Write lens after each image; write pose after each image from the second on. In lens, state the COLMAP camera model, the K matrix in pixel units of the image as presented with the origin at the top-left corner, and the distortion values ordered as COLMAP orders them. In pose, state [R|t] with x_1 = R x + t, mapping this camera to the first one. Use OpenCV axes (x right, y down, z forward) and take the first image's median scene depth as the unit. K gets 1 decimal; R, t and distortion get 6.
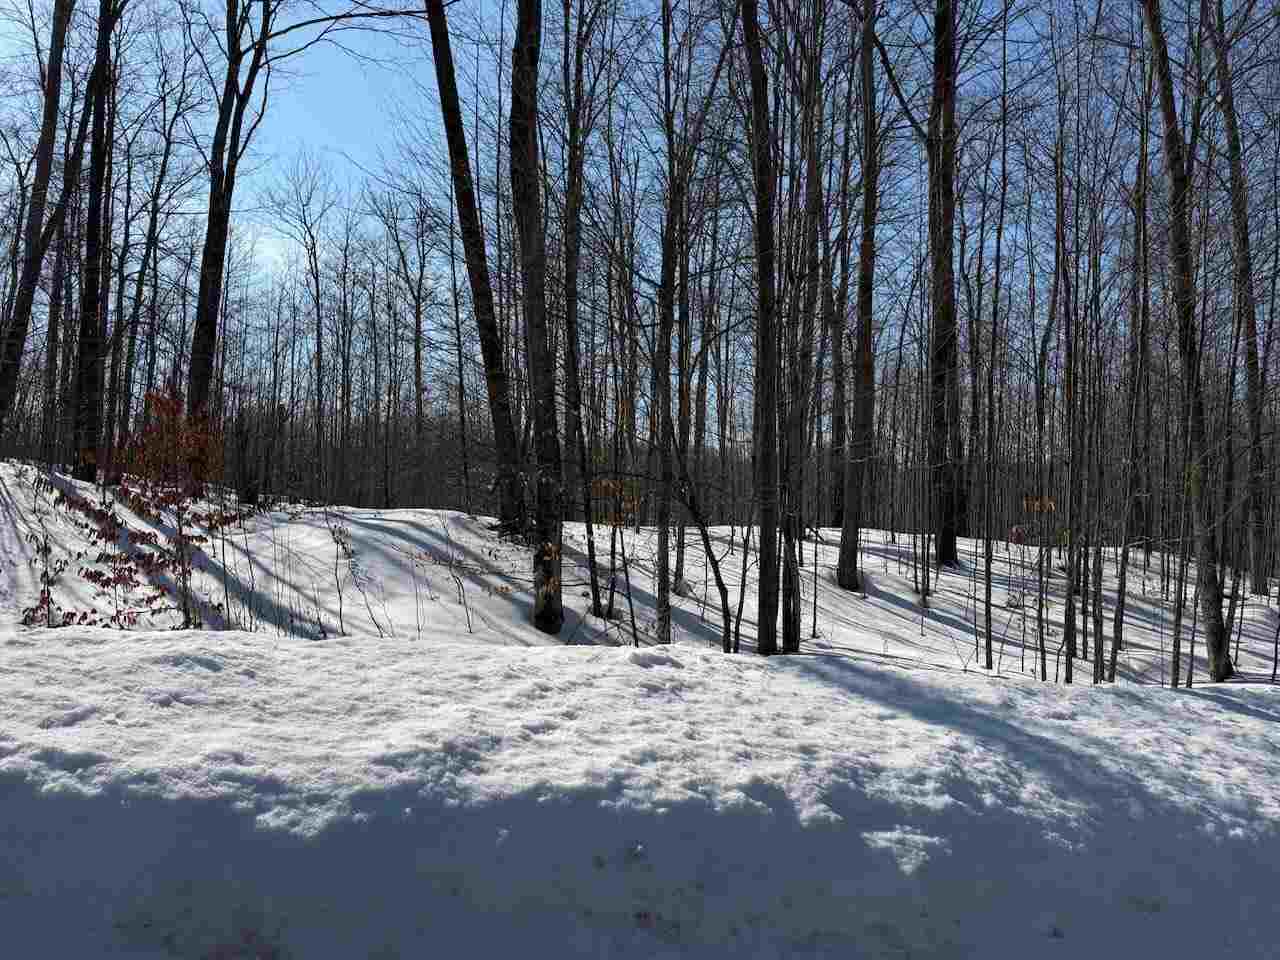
lens RADIAL K [[899.2, 0, 638.3], [0, 899.2, 486.2], [0, 0, 1]] dist [0.057353, -0.069598]
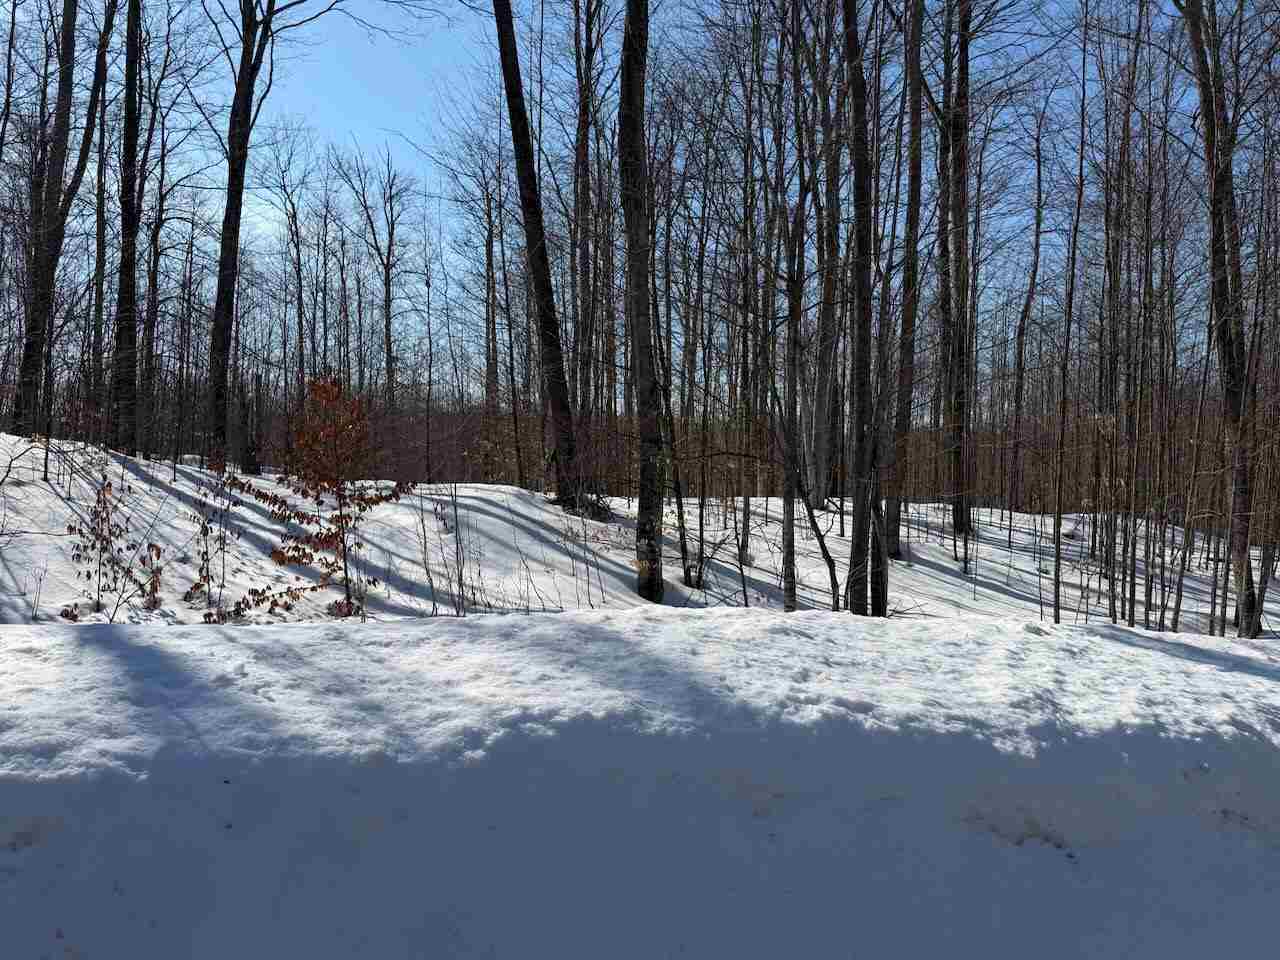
lens RADIAL K [[899.2, 0, 630.4], [0, 899.2, 481.7], [0, 0, 1]] dist [0.057353, -0.069598]
pose [[0.998201, -0.004238, 0.059812, -0.150286], [0.002286, 0.999464, 0.032661, -0.012424], [-0.059918, -0.032466, 0.997675, -0.049420]]
